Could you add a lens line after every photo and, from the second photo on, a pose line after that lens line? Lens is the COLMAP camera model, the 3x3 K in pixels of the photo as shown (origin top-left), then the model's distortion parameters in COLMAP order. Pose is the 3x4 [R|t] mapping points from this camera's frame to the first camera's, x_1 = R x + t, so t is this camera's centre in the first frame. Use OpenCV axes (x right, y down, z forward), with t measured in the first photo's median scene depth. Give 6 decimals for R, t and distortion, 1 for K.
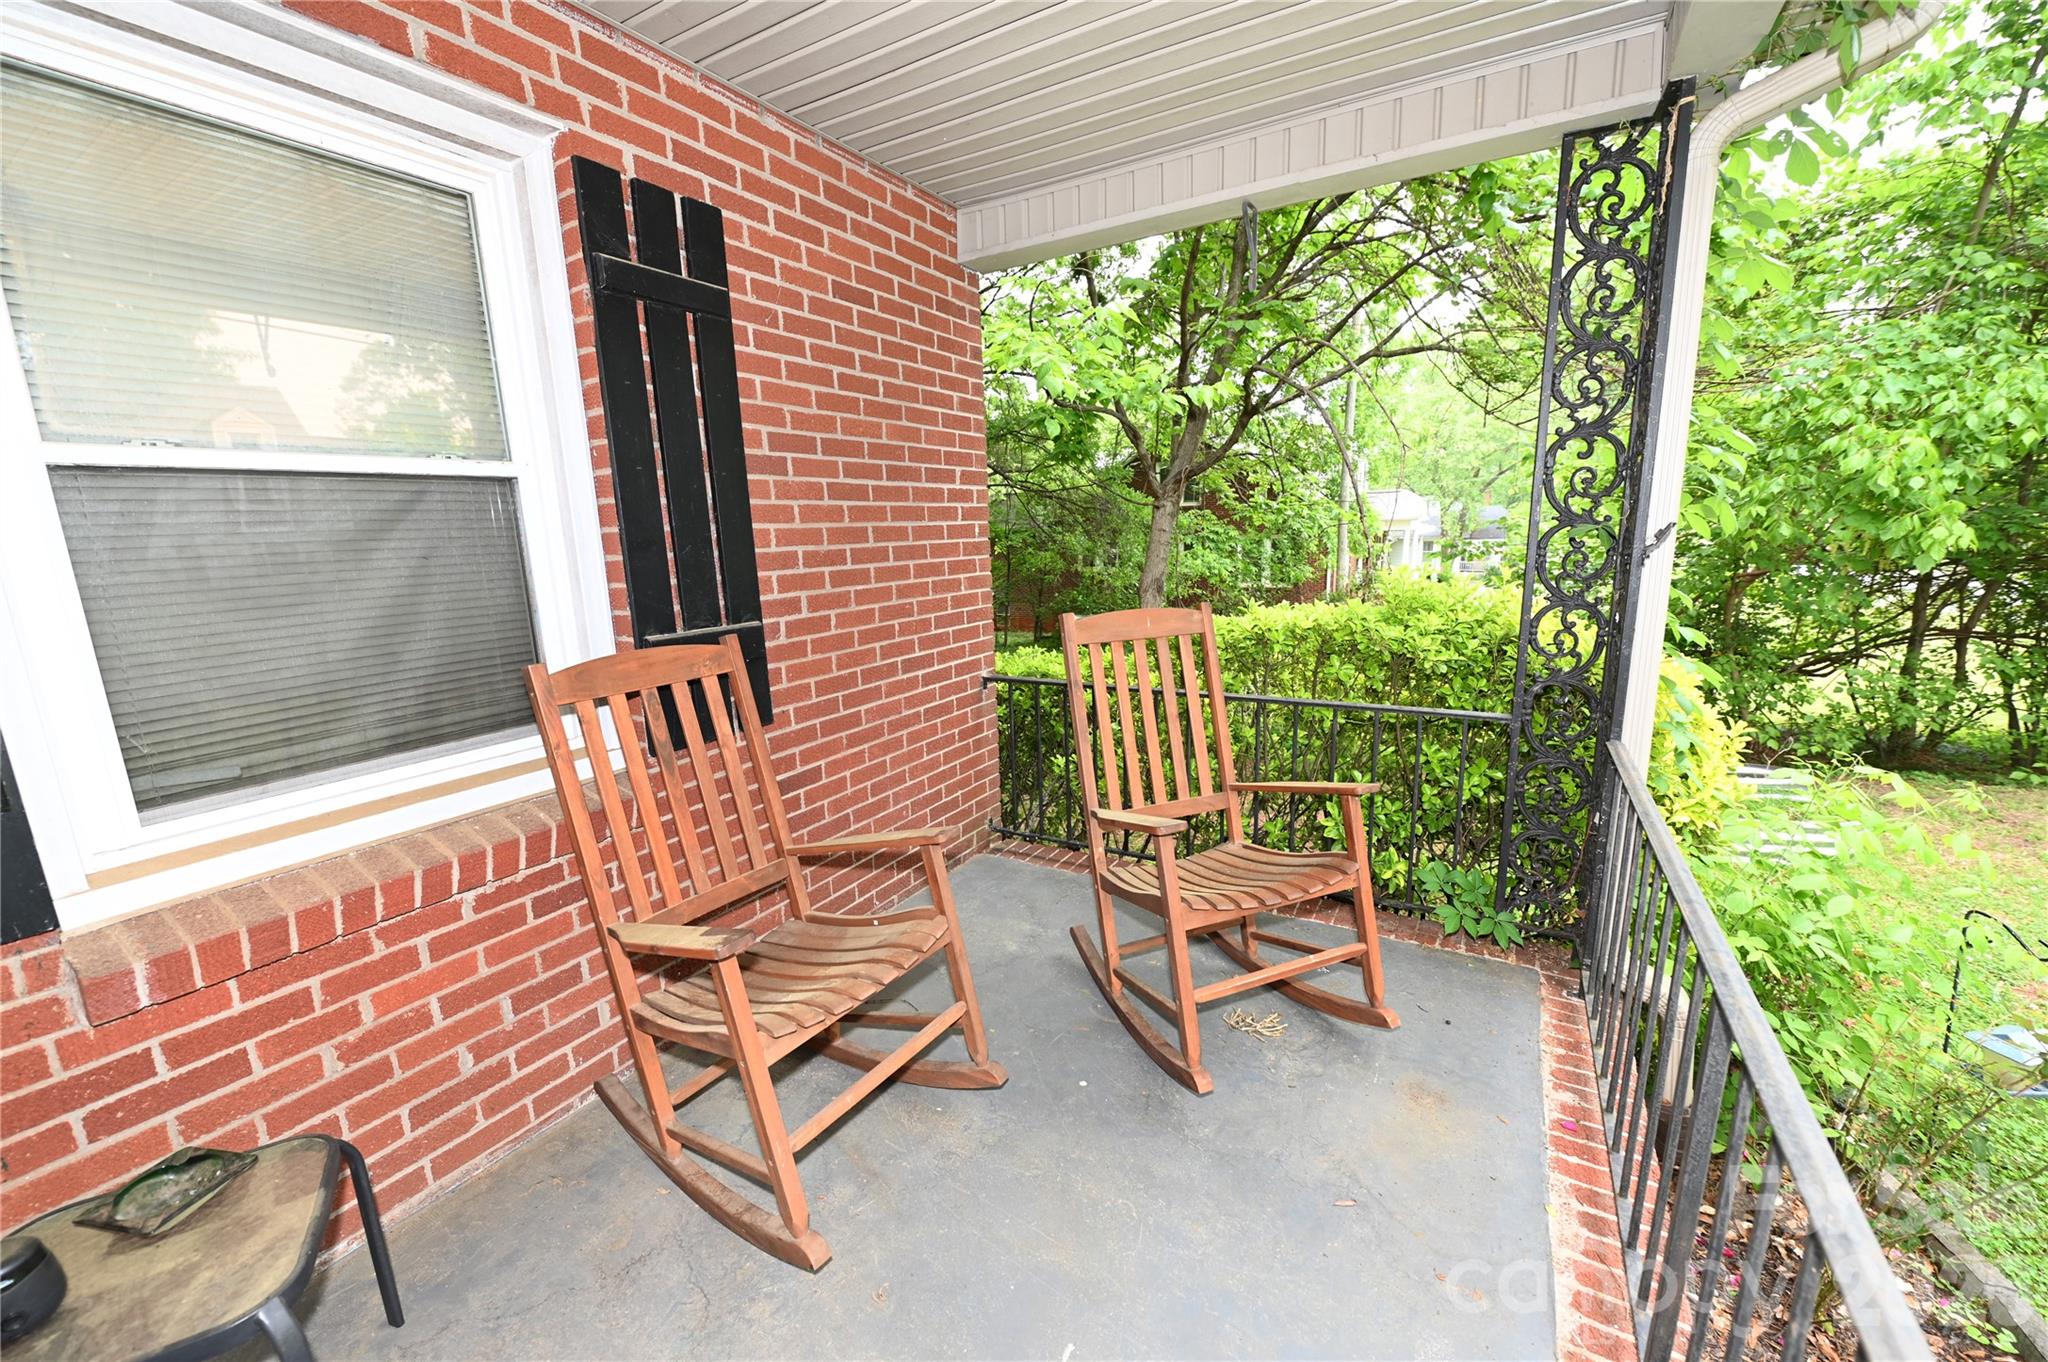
lens RADIAL K [[815.3, 0, 1035.6], [0, 815.3, 684.0], [0, 0, 1]] dist [0.000749, 0.000265]
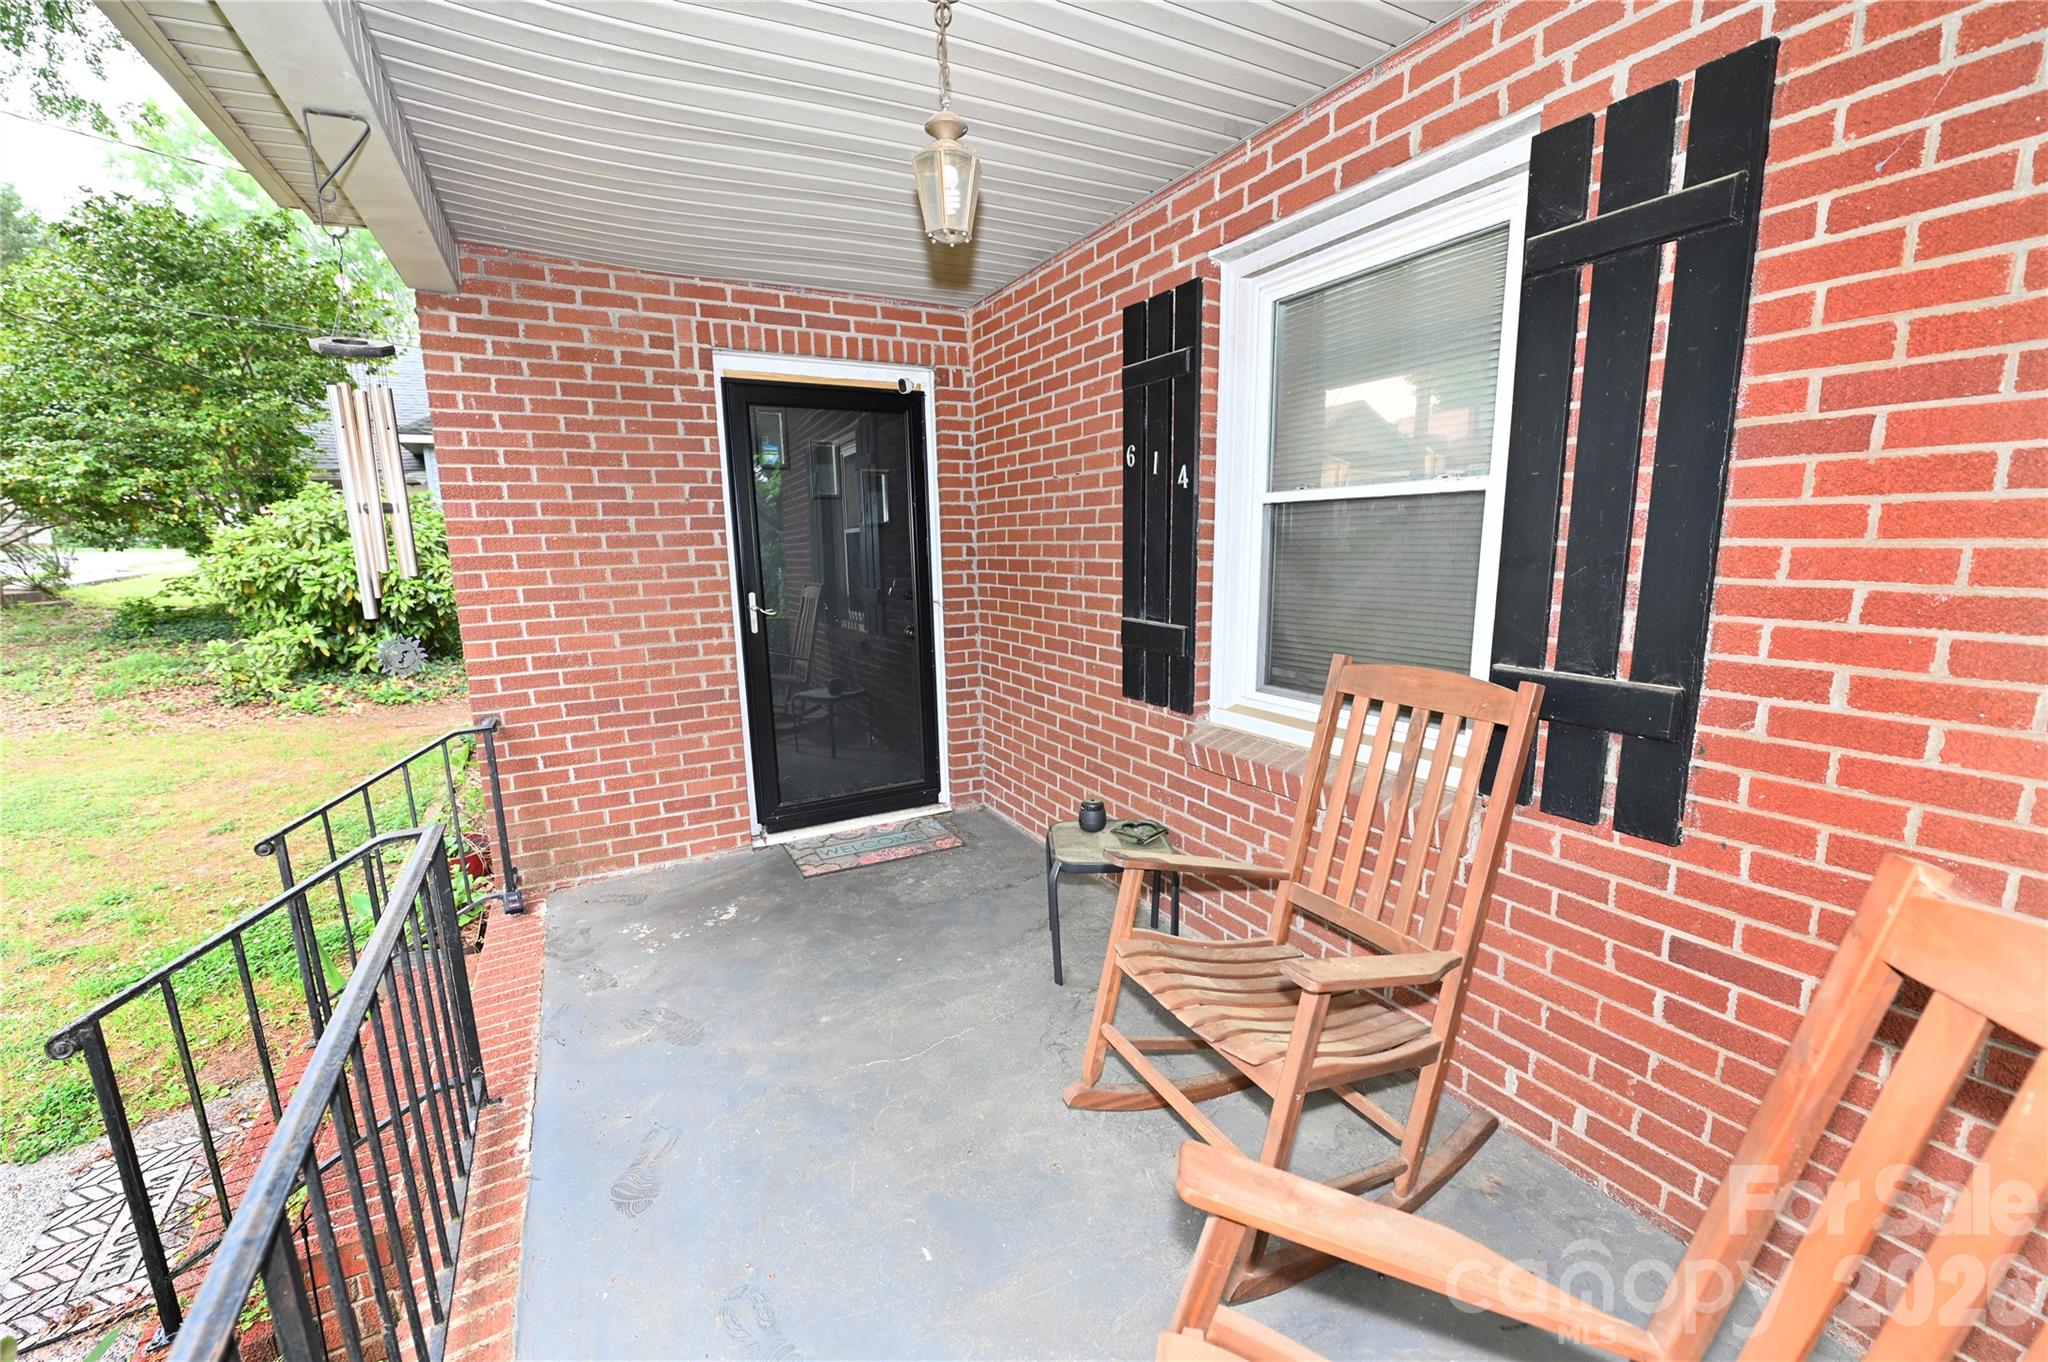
lens RADIAL K [[815.3, 0, 1028.2], [0, 815.3, 696.2], [0, 0, 1]] dist [0.000749, 0.000265]
pose [[-0.505936, 0.193280, -0.840638, 0.575402], [-0.146880, 0.941034, 0.304763, -0.232732], [0.849973, 0.277664, -0.447714, 1.023068]]
